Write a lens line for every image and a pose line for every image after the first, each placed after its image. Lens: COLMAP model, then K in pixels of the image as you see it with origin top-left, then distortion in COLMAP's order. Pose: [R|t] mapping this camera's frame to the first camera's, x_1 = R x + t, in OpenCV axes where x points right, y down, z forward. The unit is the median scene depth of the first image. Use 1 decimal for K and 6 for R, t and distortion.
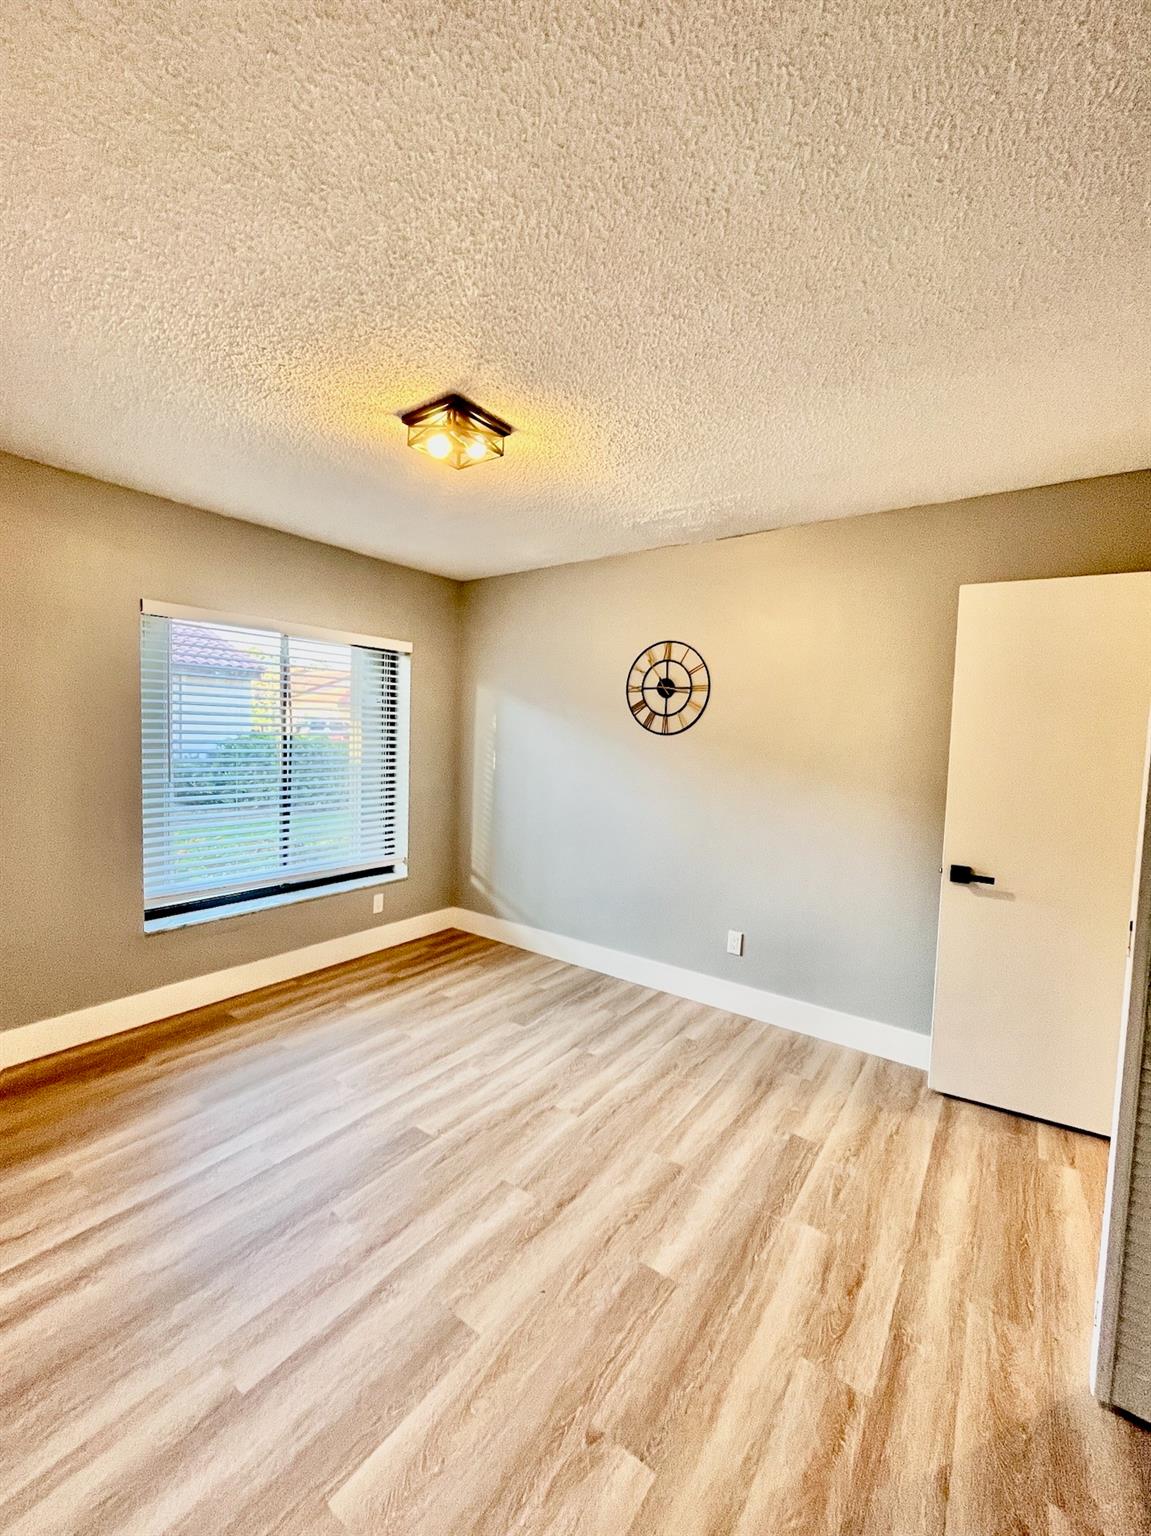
lens RADIAL K [[629.9, 0, 575.2], [0, 629.9, 764.8], [0, 0, 1]] dist [-0.001789, 0.000354]
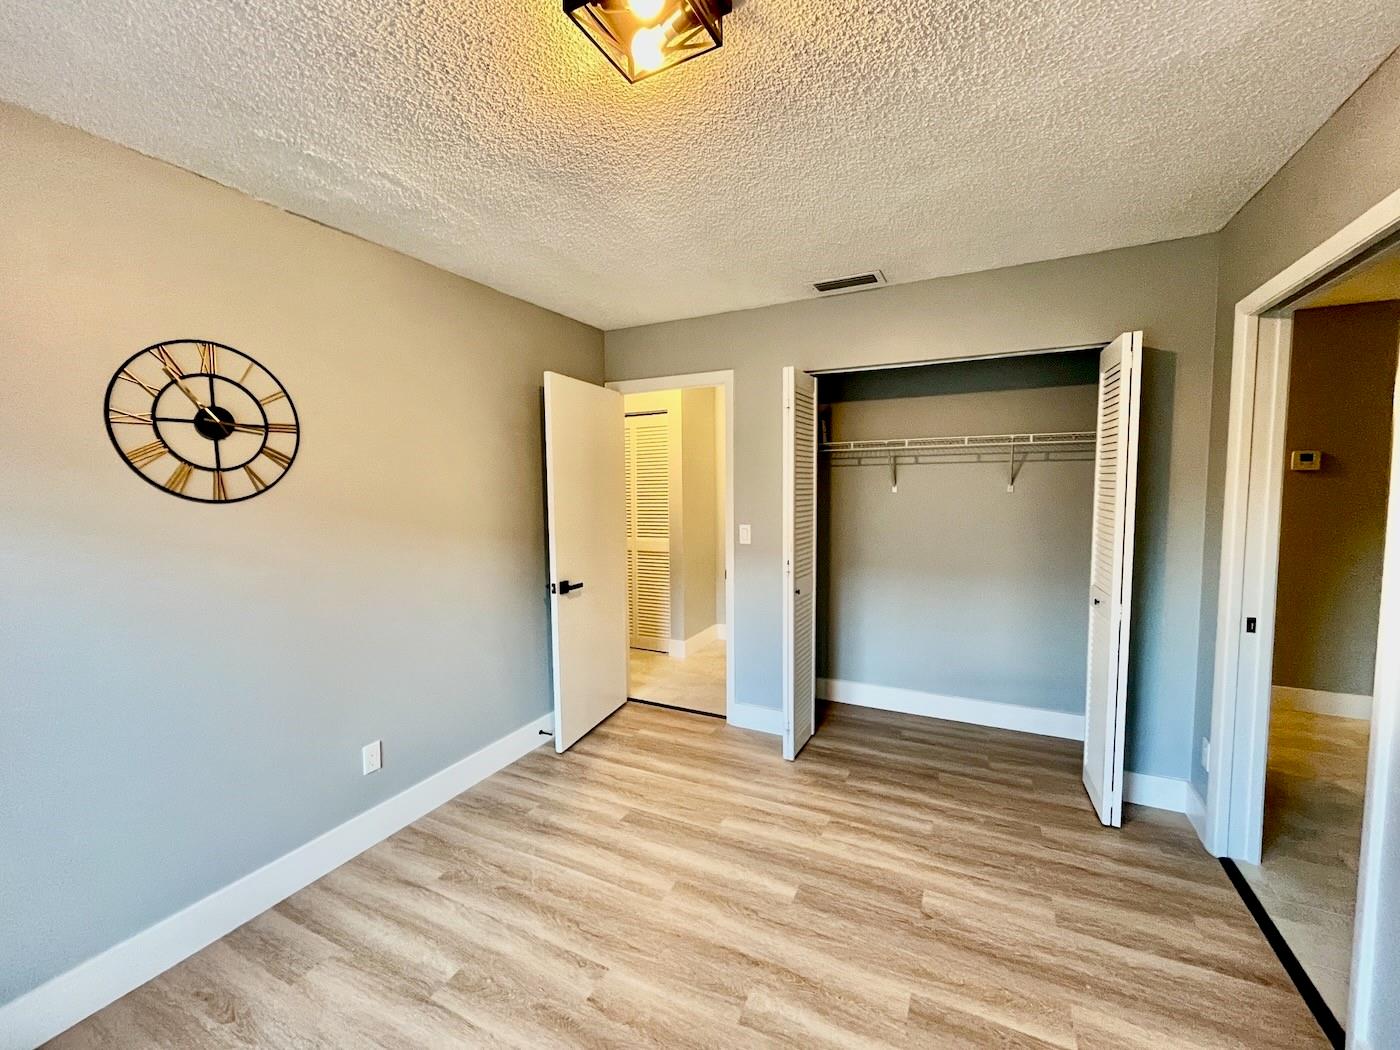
lens RADIAL K [[574.1, 0, 697.9], [0, 574.1, 525.4], [0, 0, 1]] dist [-0.001789, 0.000354]
pose [[-0.162241, -0.106793, 0.980955, -0.522406], [0.059472, 0.991261, 0.117751, -0.071891], [-0.984957, 0.077444, -0.154472, 0.731083]]
